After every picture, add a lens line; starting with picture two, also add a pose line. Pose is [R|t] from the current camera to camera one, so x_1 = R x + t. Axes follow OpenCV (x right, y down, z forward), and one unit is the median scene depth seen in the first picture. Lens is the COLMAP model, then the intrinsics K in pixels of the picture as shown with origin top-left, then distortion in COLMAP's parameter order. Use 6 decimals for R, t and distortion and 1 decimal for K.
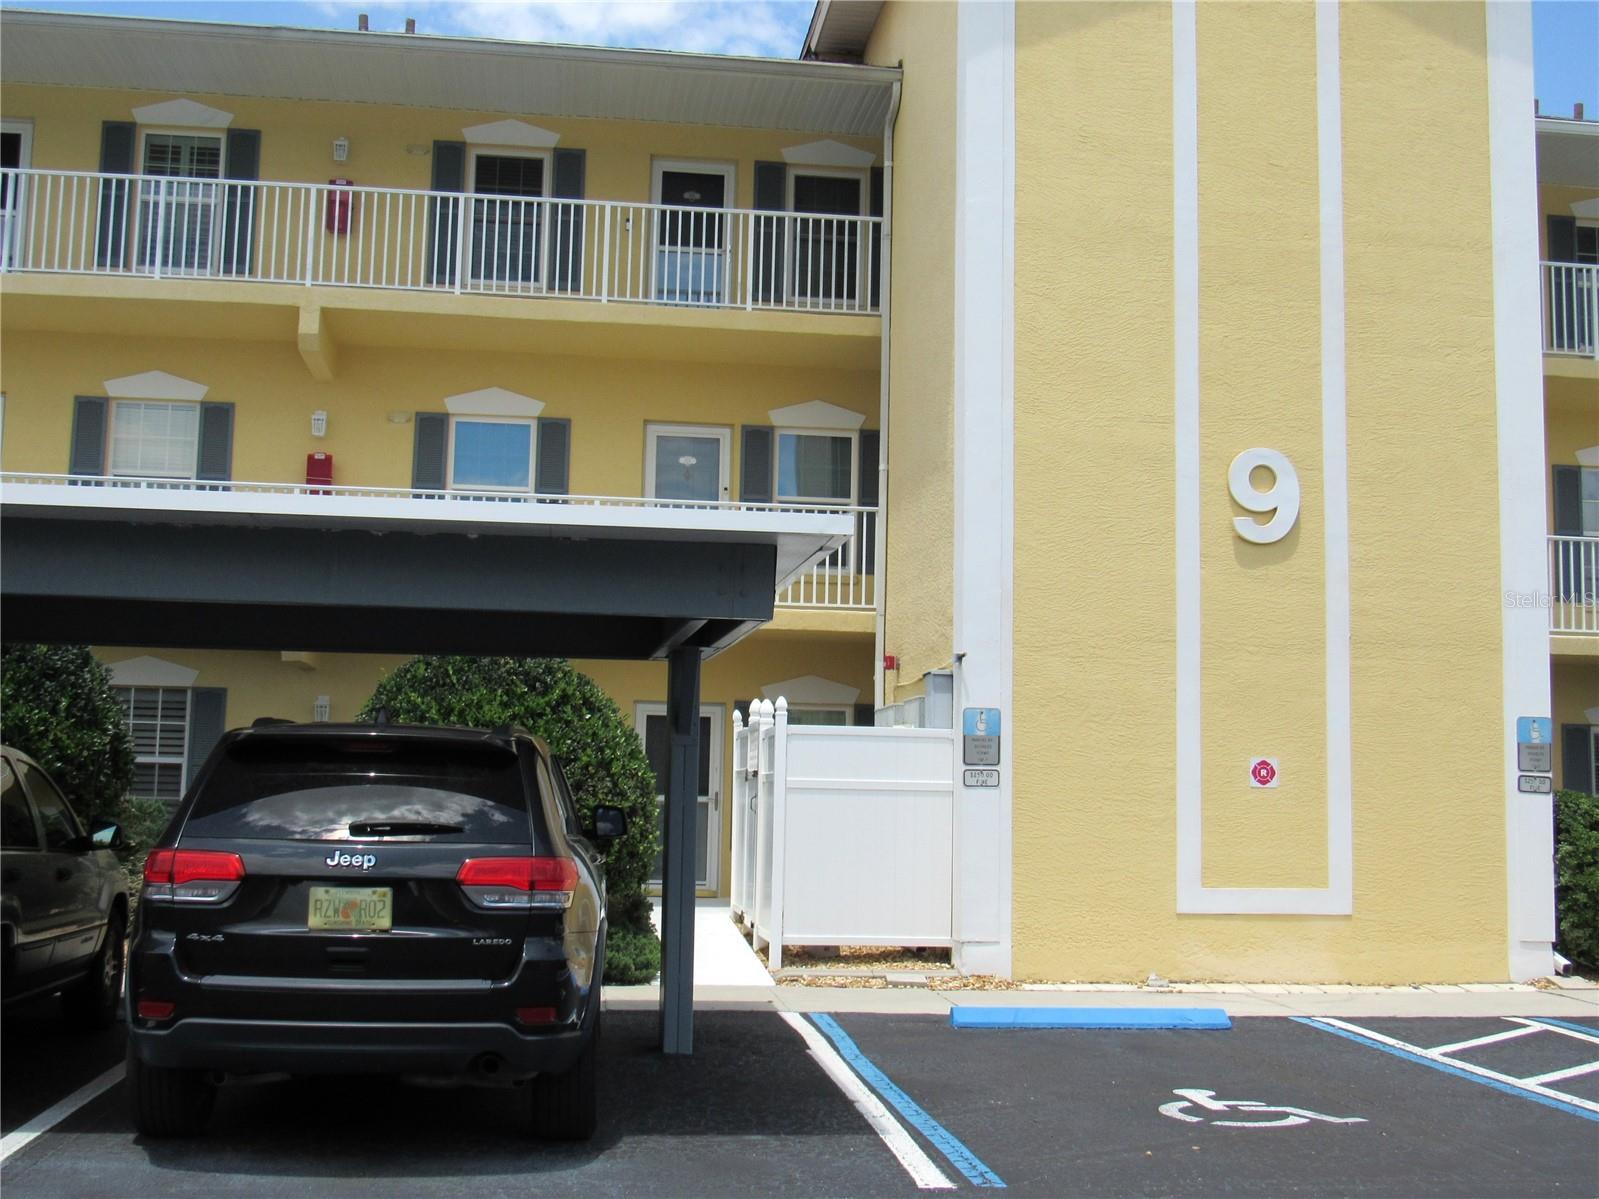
lens RADIAL K [[1783.9, 0, 799.5], [0, 1783.9, 599.5], [0, 0, 1]] dist [-0.064476, 0.003146]
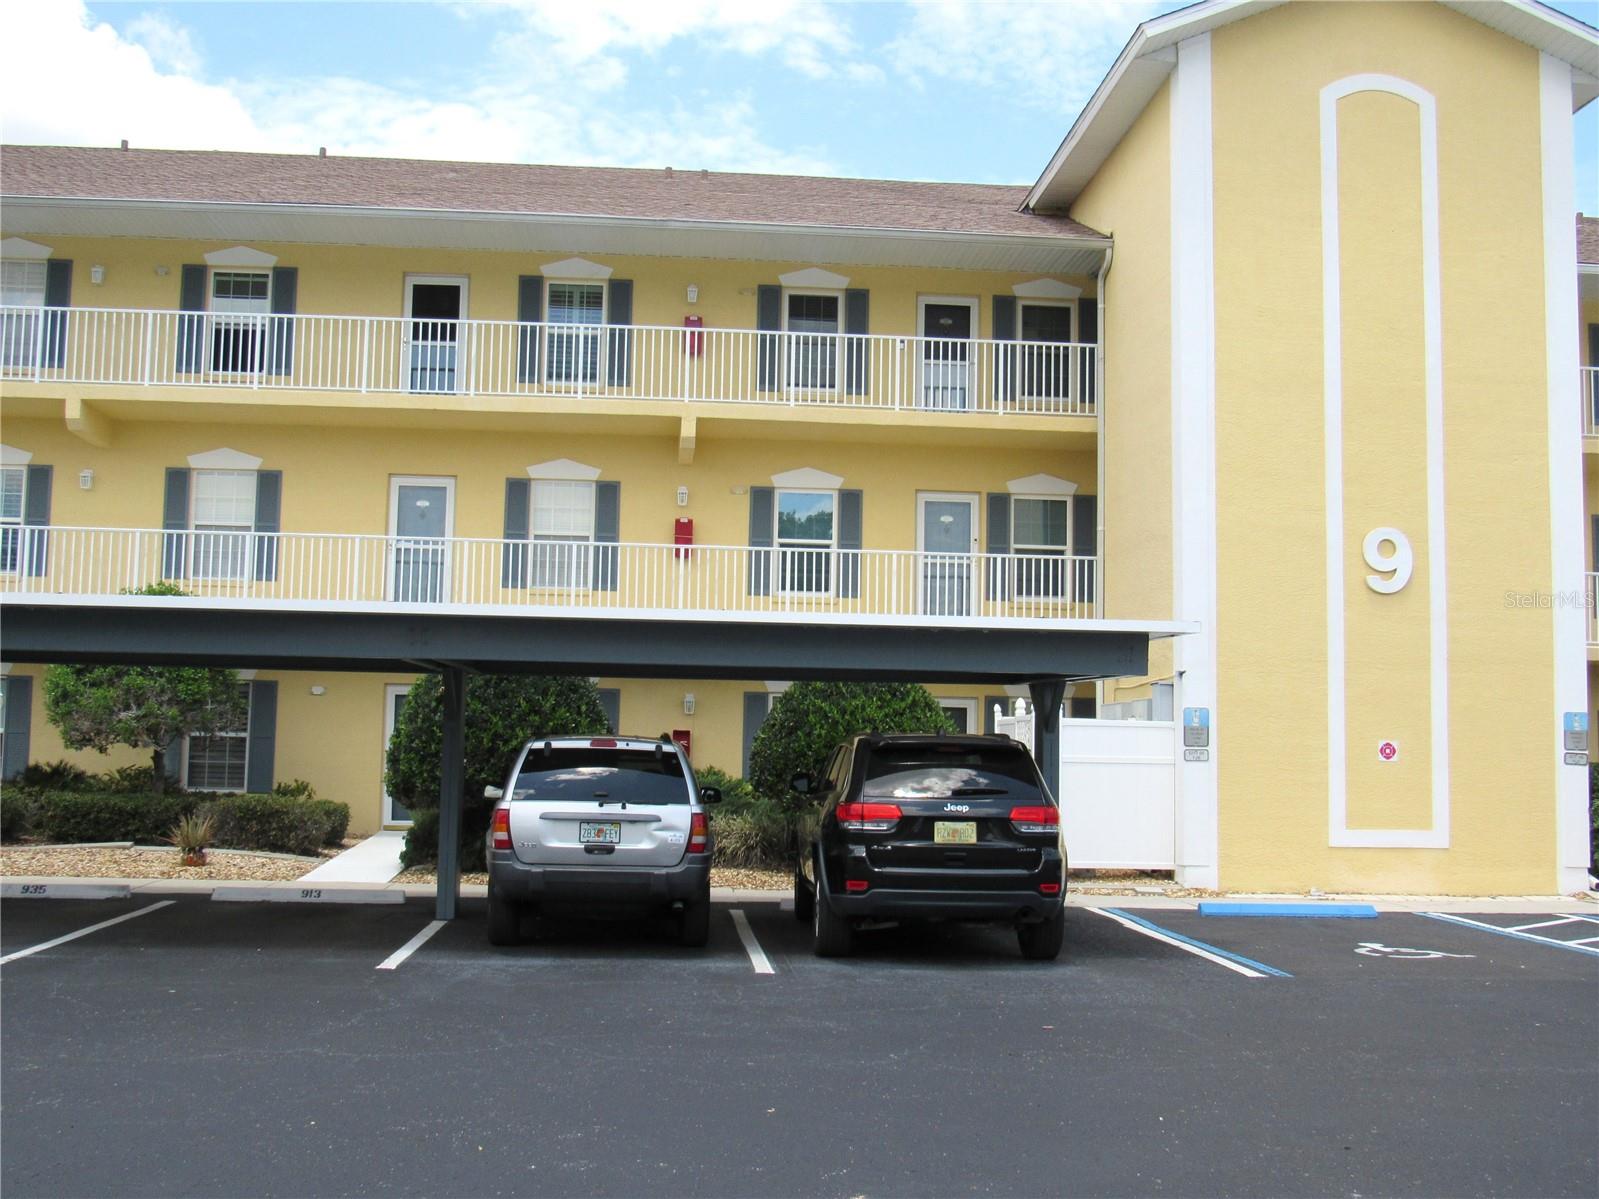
lens RADIAL K [[1651.9, 0, 799.5], [0, 1651.9, 599.5], [0, 0, 1]] dist [-0.074153, 0.000546]
pose [[0.998457, -0.004999, -0.055310, -0.142667], [0.005813, 0.999877, 0.014576, -0.048004], [0.055230, -0.014875, 0.998363, -0.356784]]
